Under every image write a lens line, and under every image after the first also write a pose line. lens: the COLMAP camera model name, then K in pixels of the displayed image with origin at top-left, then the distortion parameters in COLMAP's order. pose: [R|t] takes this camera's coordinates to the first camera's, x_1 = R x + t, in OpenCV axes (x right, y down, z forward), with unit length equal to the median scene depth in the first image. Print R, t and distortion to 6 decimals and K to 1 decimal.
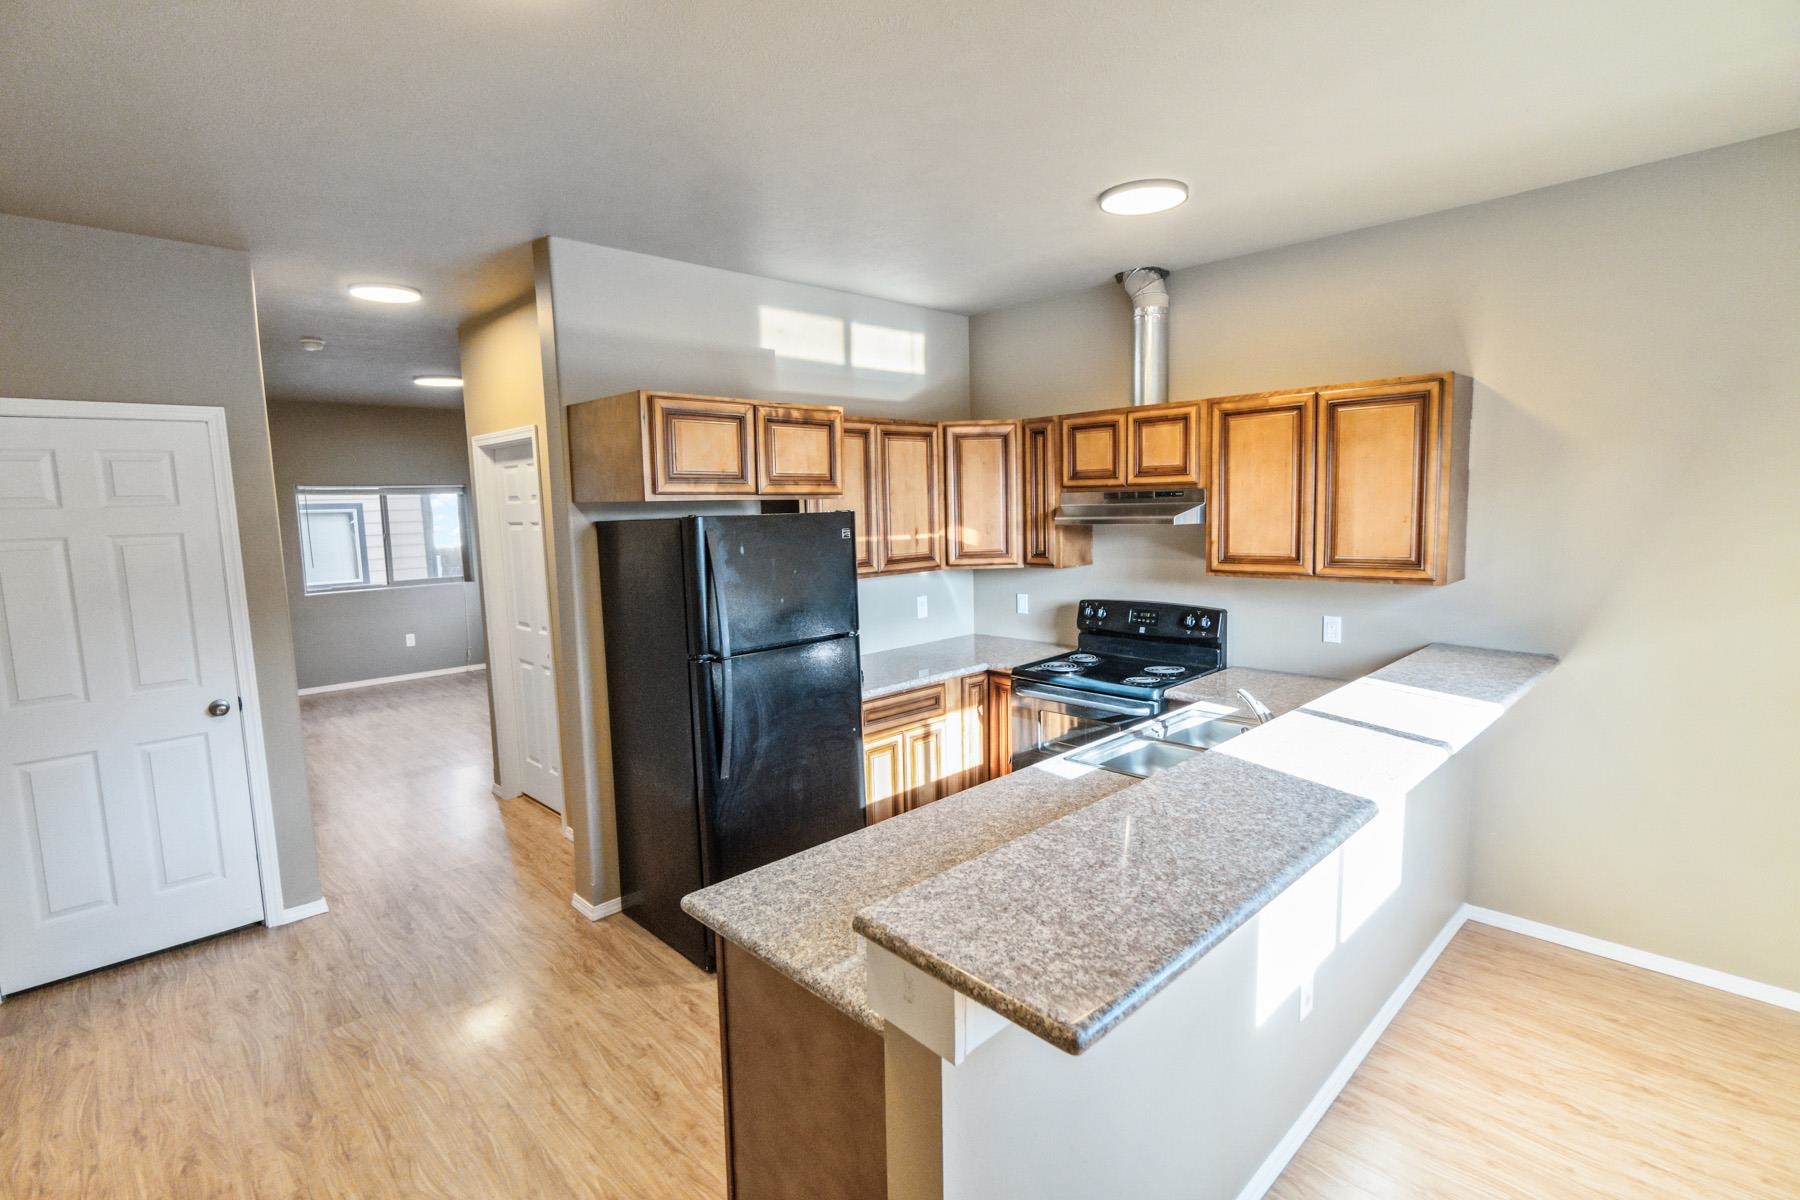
lens RADIAL K [[857.2, 0, 899.1], [0, 857.2, 598.7], [0, 0, 1]] dist [0.003661, 0.000060]
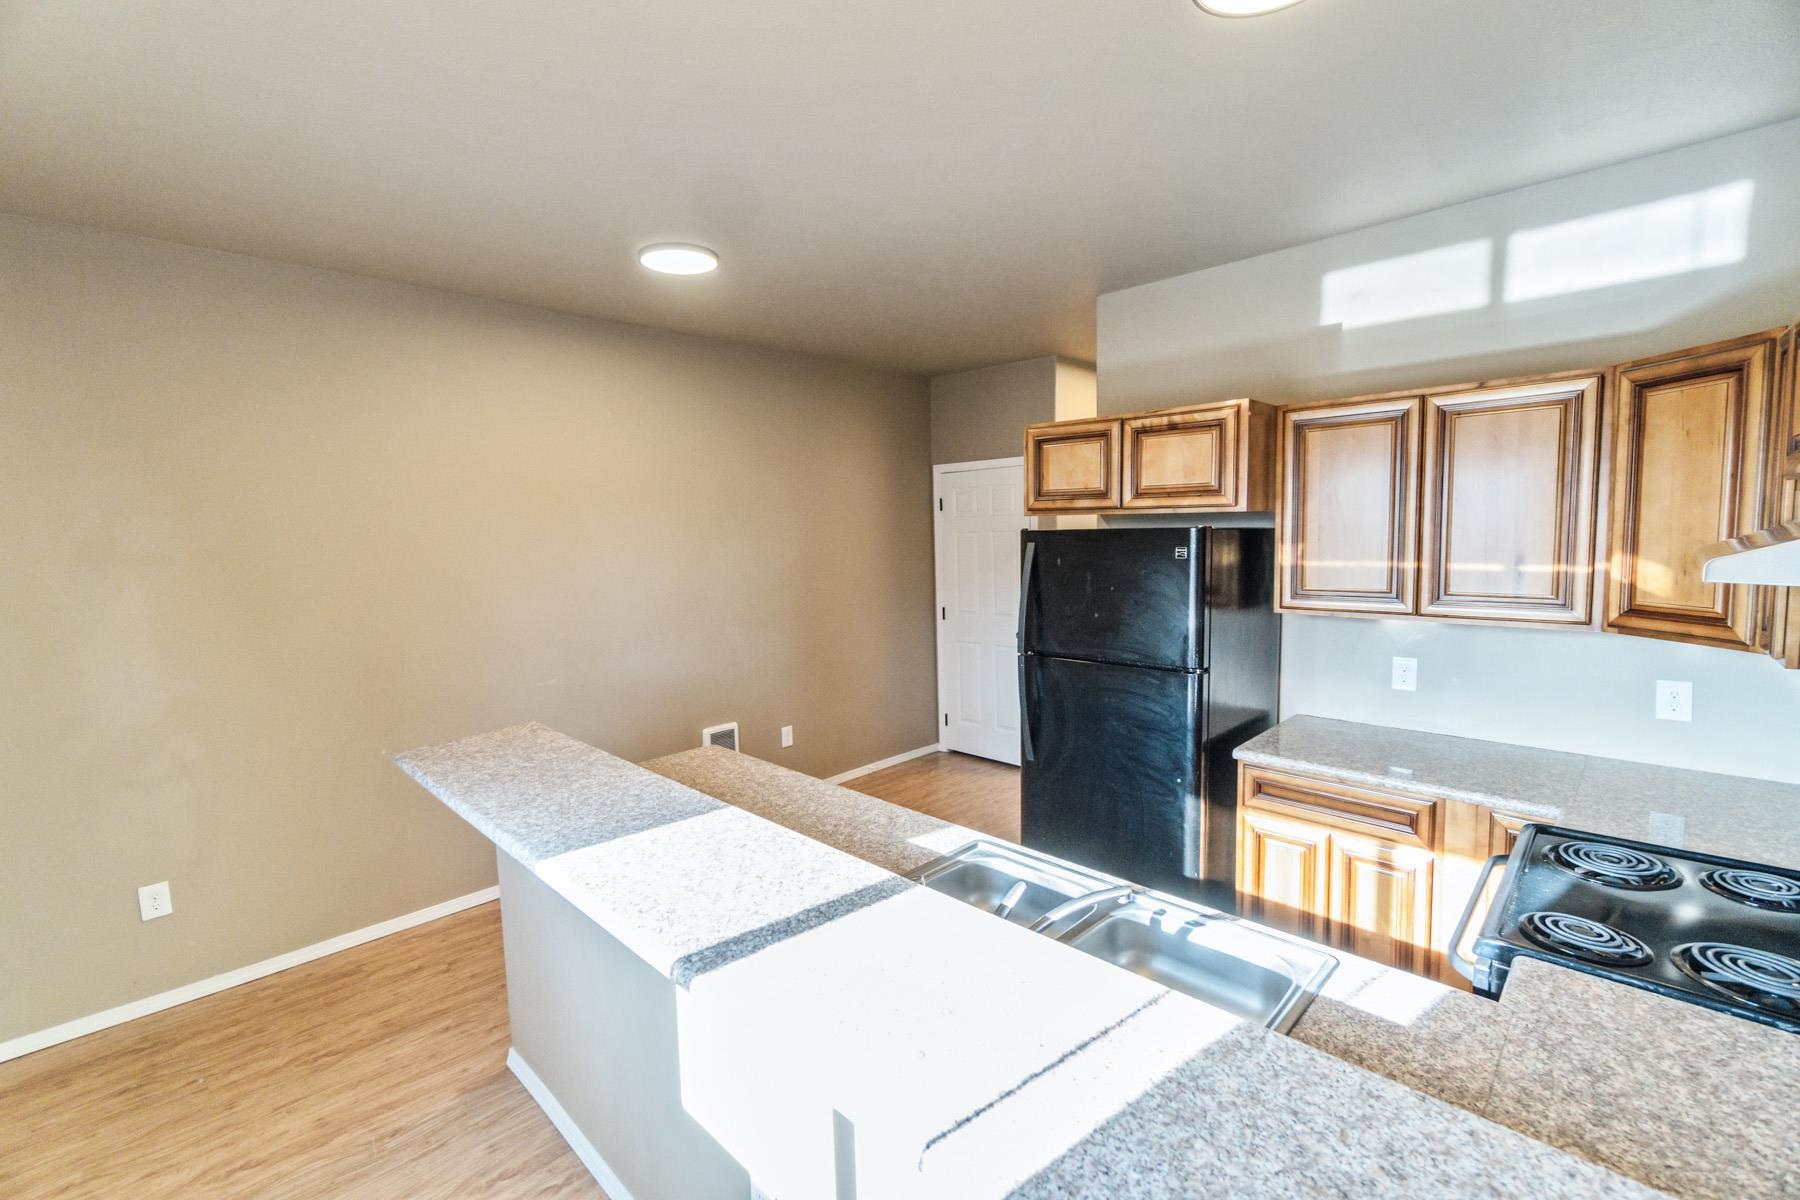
lens RADIAL K [[779.7, 0, 899.9], [0, 779.7, 594.1], [0, 0, 1]] dist [0.005526, 0.000289]
pose [[0.019807, 0.111886, -0.993524, 0.616927], [-0.089973, 0.989886, 0.109683, -0.082307], [0.995747, 0.087218, 0.029673, 0.598217]]
